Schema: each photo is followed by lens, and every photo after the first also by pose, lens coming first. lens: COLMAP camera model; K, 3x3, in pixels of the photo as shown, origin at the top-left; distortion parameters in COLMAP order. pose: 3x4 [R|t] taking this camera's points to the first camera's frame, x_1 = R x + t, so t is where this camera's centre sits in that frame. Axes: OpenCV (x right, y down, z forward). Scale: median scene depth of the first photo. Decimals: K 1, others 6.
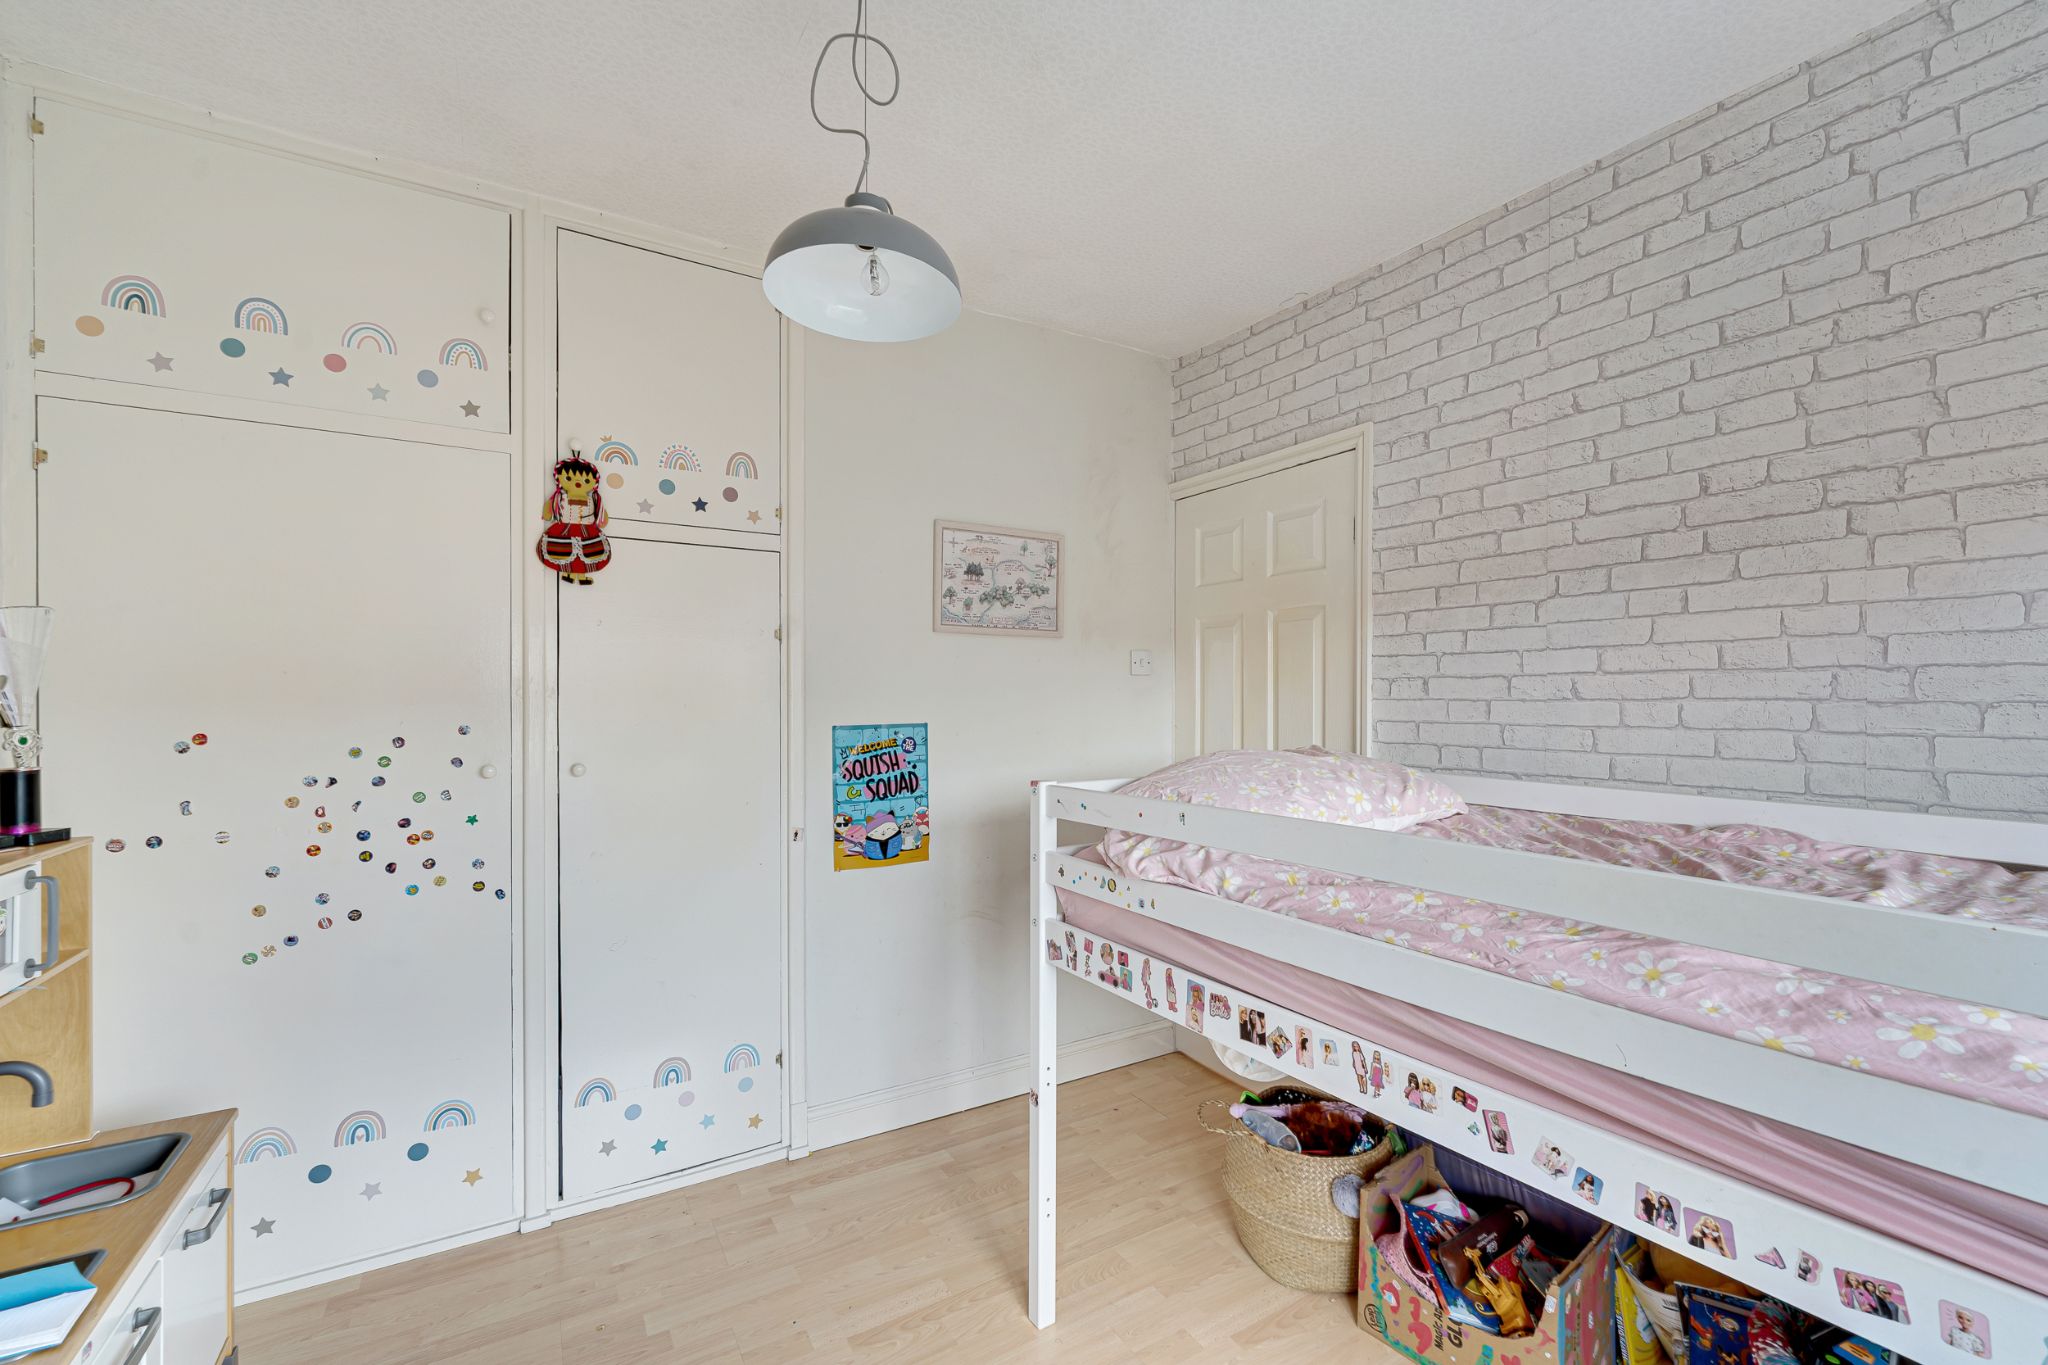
lens RADIAL K [[844.5, 0, 1021.8], [0, 844.5, 662.8], [0, 0, 1]] dist [0.001508, -0.000827]
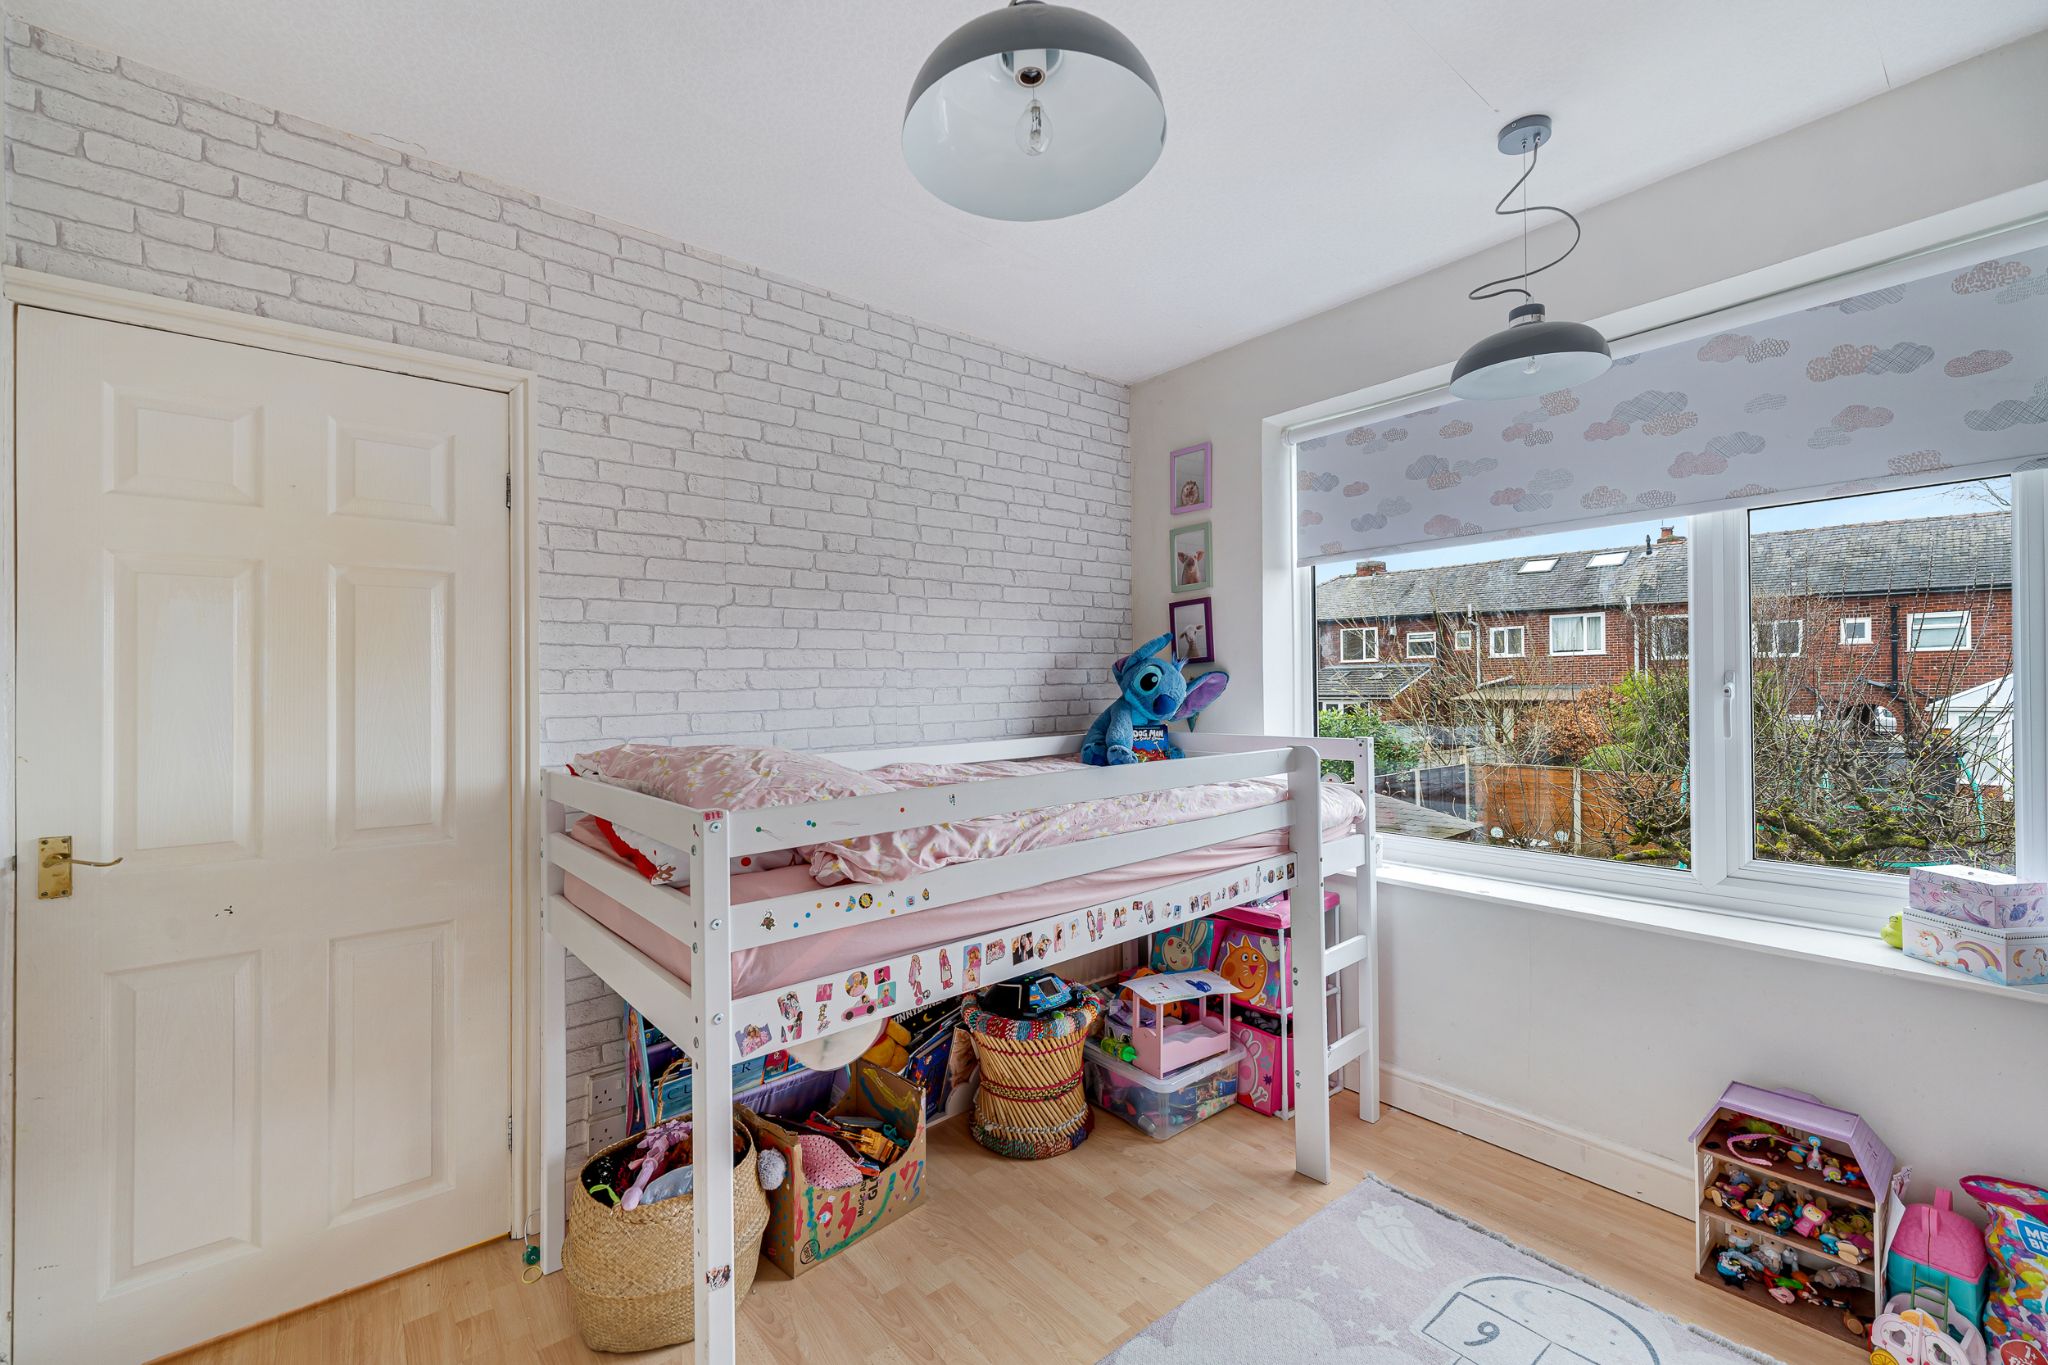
lens RADIAL K [[844.5, 0, 1021.8], [0, 844.5, 662.8], [0, 0, 1]] dist [0.001508, -0.000827]
pose [[-0.143579, 0.029696, 0.989193, -0.731369], [-0.022685, 0.999188, -0.033289, 0.041657], [-0.989379, -0.027220, -0.142789, 0.907072]]
